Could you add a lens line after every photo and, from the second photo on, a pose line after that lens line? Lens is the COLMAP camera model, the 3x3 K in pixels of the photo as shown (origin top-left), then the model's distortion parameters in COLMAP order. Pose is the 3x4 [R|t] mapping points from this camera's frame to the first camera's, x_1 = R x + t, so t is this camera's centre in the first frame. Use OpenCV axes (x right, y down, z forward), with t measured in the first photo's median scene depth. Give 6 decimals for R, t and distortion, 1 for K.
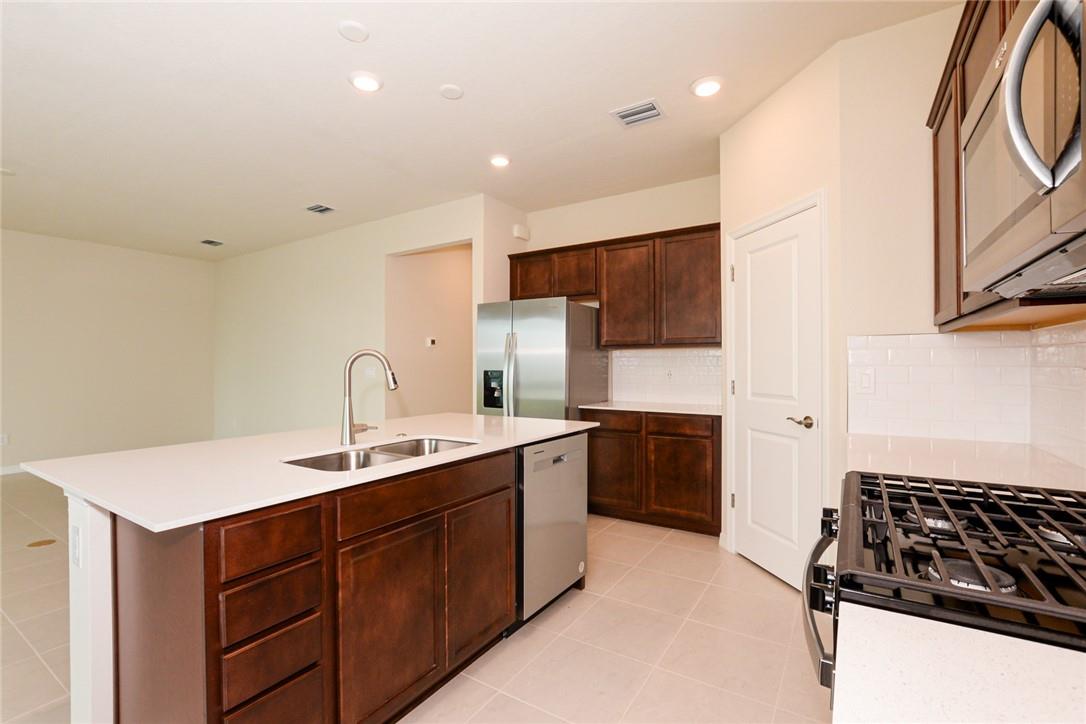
lens RADIAL K [[478.1, 0, 543.0], [0, 478.1, 362.0], [0, 0, 1]] dist [-0.018540, 0.001270]
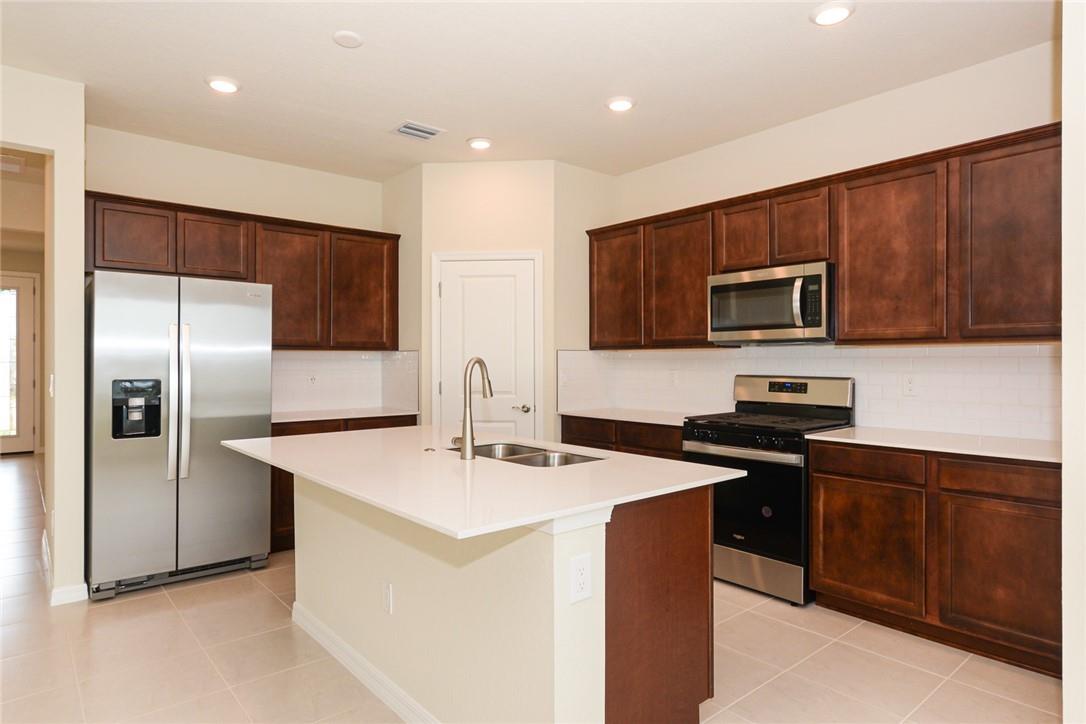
lens RADIAL K [[617.4, 0, 541.6], [0, 617.4, 359.6], [0, 0, 1]] dist [0.002167, 0.000138]
pose [[0.296518, 0.004877, 0.955015, -0.798251], [-0.003557, 0.999986, -0.004002, -0.009476], [-0.955021, -0.002210, 0.296531, 0.258895]]
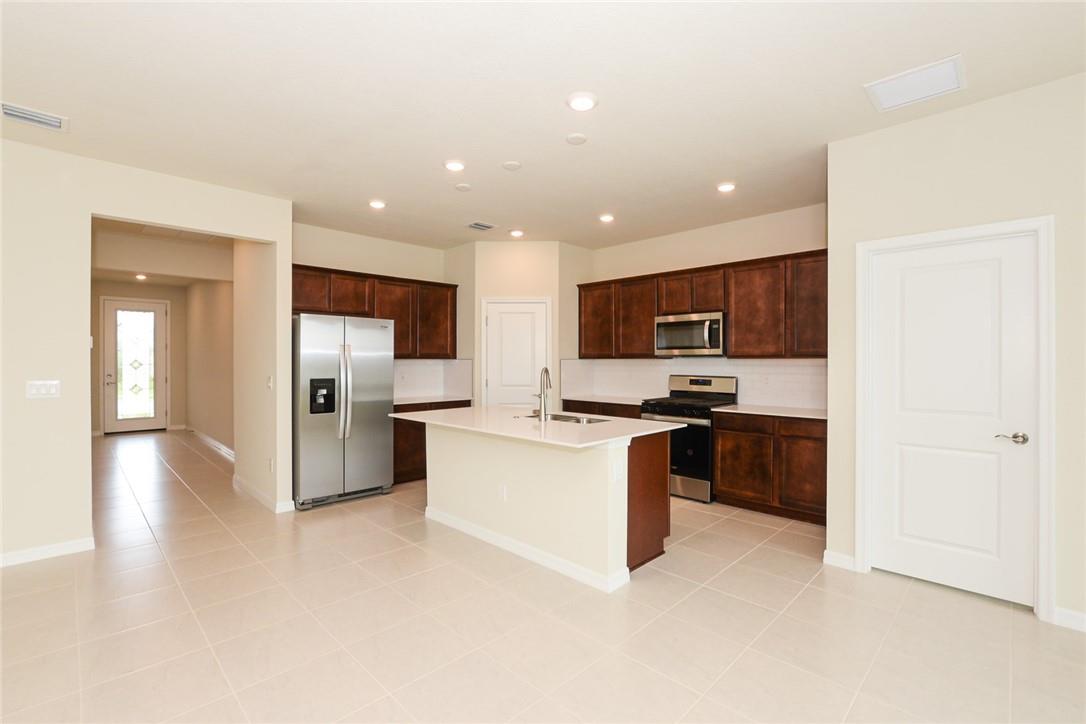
lens RADIAL K [[478.1, 0, 543.0], [0, 478.1, 362.0], [0, 0, 1]] dist [-0.018540, 0.001270]
pose [[0.216260, 0.000710, 0.976336, -1.125450], [-0.004913, 0.999988, 0.000361, -0.025069], [-0.976324, -0.004874, 0.216260, 0.316533]]
